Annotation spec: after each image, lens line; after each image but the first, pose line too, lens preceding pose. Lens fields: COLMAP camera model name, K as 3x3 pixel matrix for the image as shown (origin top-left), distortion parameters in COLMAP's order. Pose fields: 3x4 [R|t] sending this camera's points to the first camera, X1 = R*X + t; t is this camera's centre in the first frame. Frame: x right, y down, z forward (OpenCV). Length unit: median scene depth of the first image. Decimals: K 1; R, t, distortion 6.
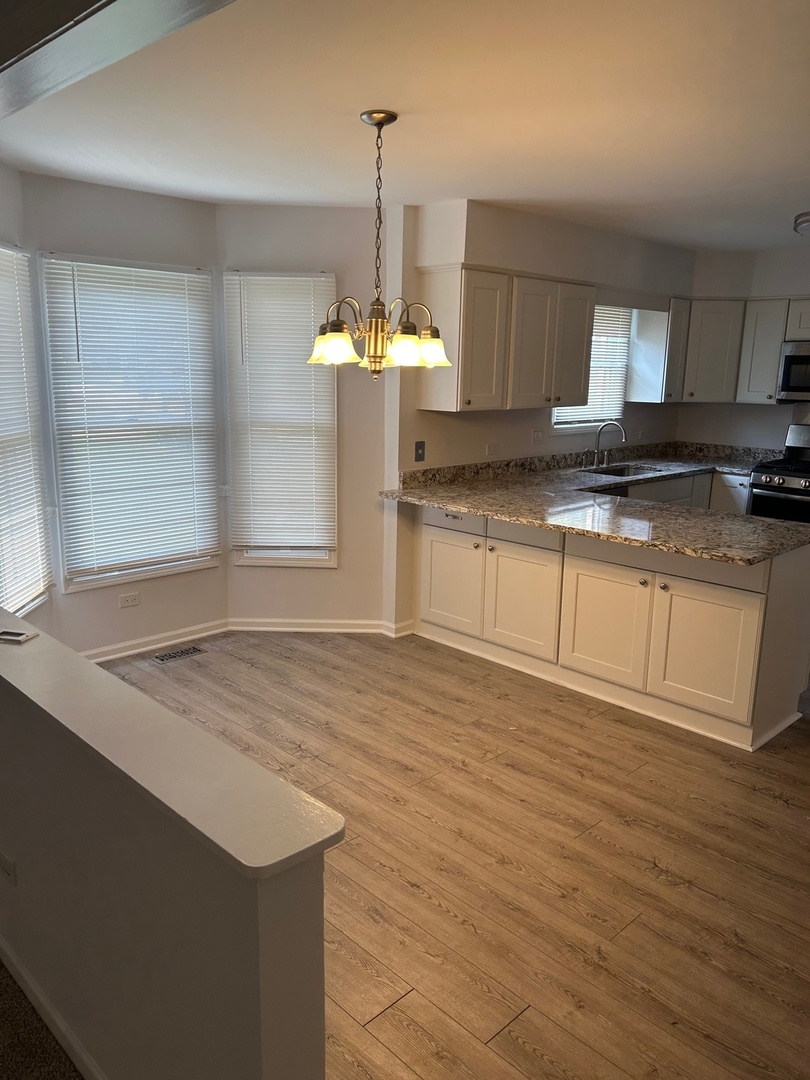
lens RADIAL K [[814.9, 0, 405.0], [0, 814.9, 540.0], [0, 0, 1]] dist [0.003390, -0.001683]
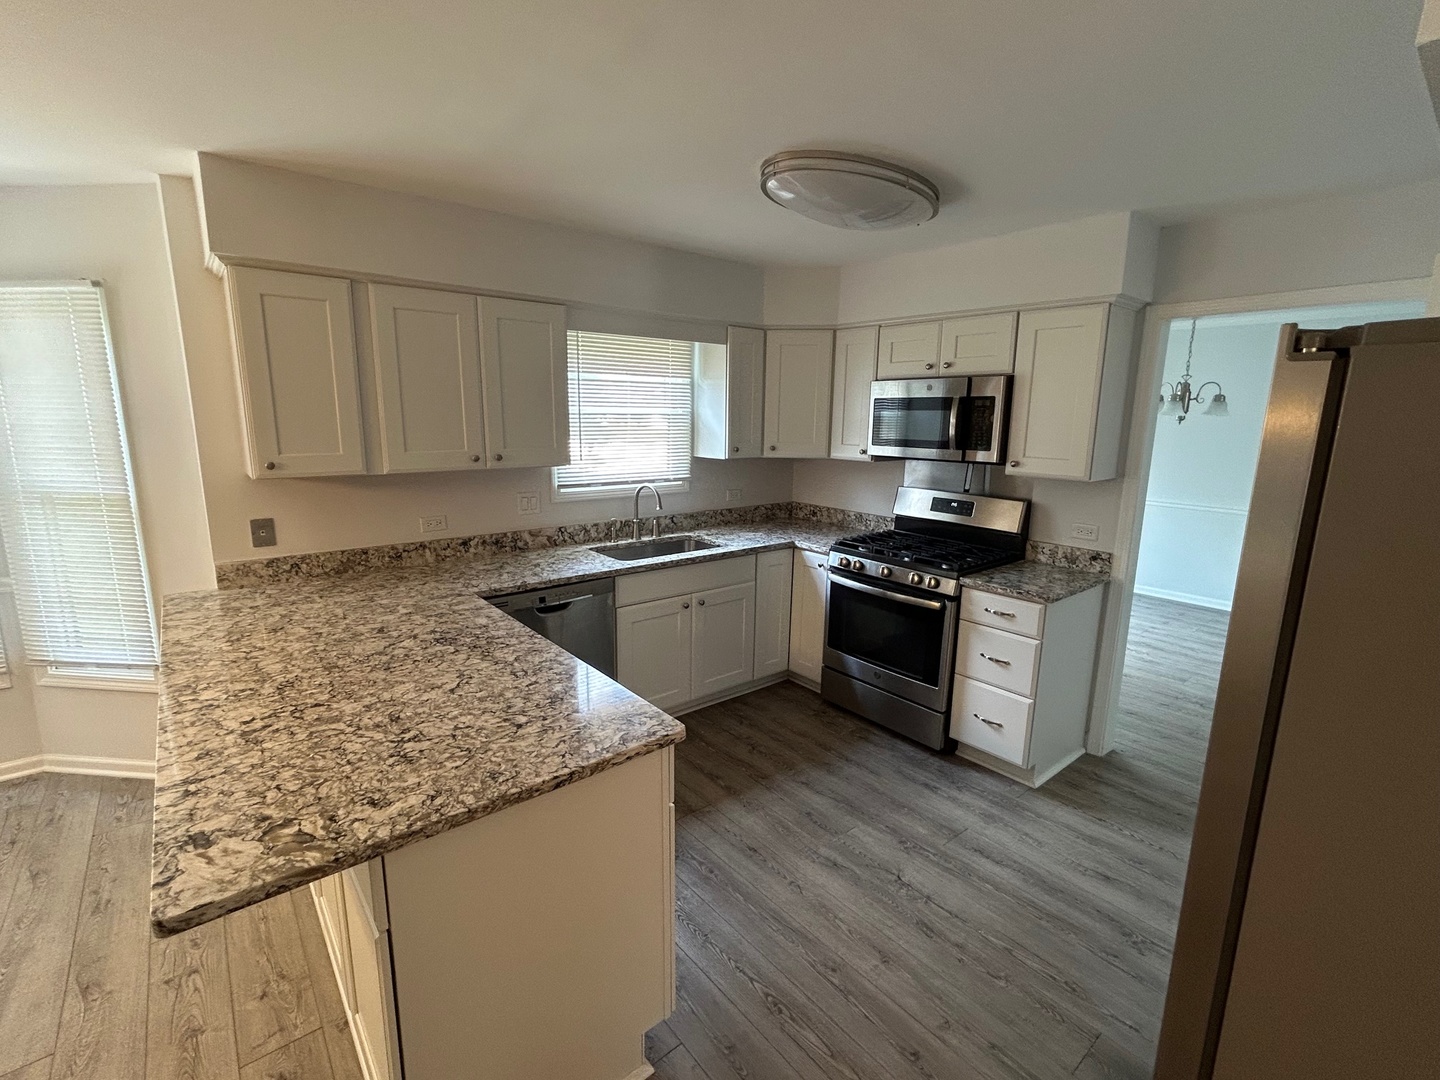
lens RADIAL K [[646.0, 0, 716.9], [0, 646.0, 537.4], [0, 0, 1]] dist [-0.001816, -0.000835]
pose [[0.996300, 0.011344, -0.085186, 0.371330], [-0.013699, 0.999538, -0.027115, -0.077448], [0.084839, 0.028182, 0.995996, 0.388519]]
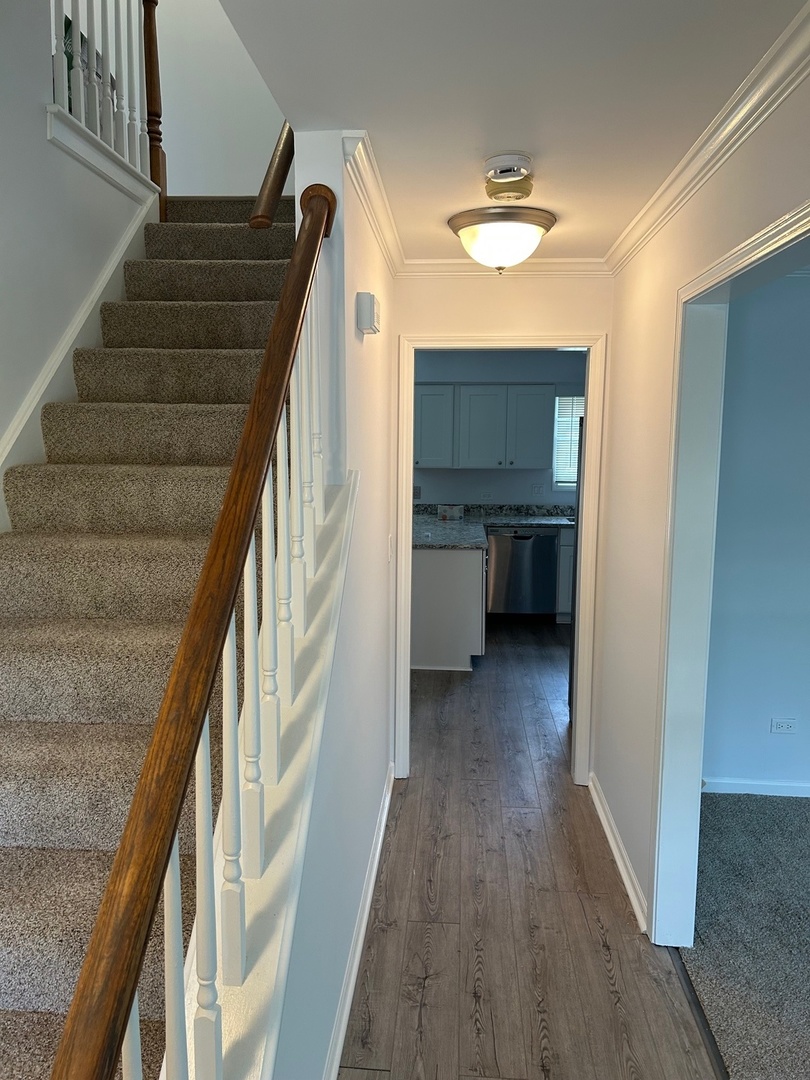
lens RADIAL K [[814.9, 0, 405.0], [0, 814.9, 540.0], [0, 0, 1]] dist [0.003390, -0.001683]
pose [[0.661962, 0.079286, -0.745332, 1.000514], [-0.151981, 0.987931, -0.029888, 0.030541], [0.733967, 0.133061, 0.666023, -0.076128]]
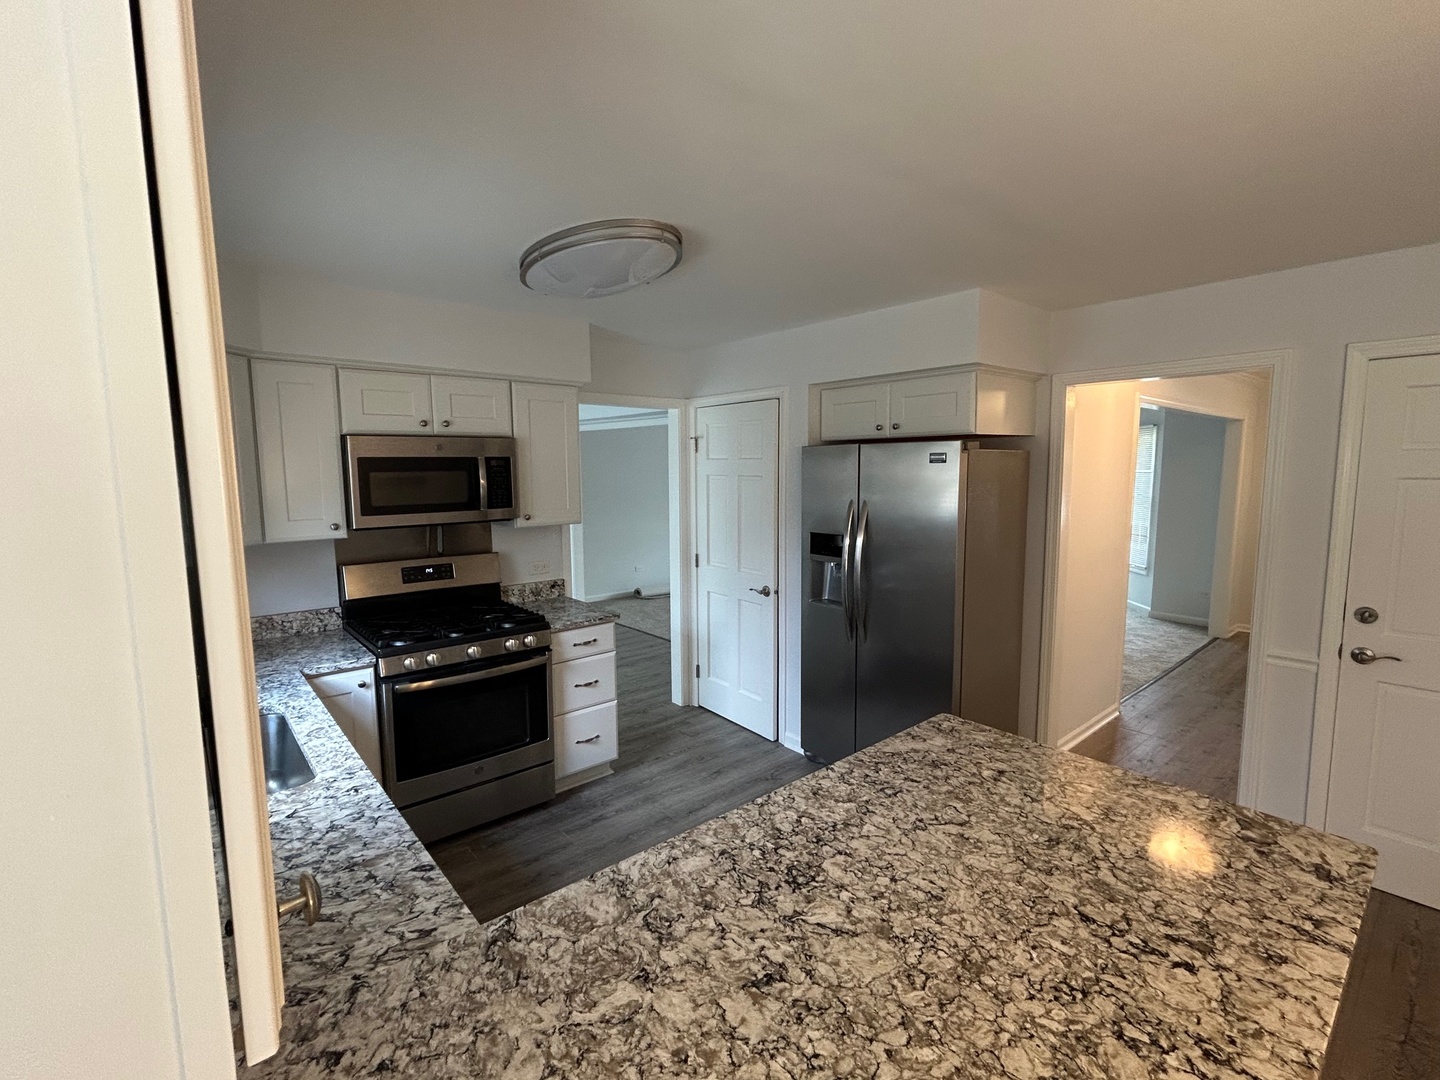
lens RADIAL K [[646.0, 0, 716.9], [0, 646.0, 537.4], [0, 0, 1]] dist [-0.001816, -0.000835]
pose [[0.077077, -0.128644, 0.988691, 0.007680], [0.223561, 0.968620, 0.108604, -0.161127], [-0.971638, 0.212662, 0.103418, 0.704301]]
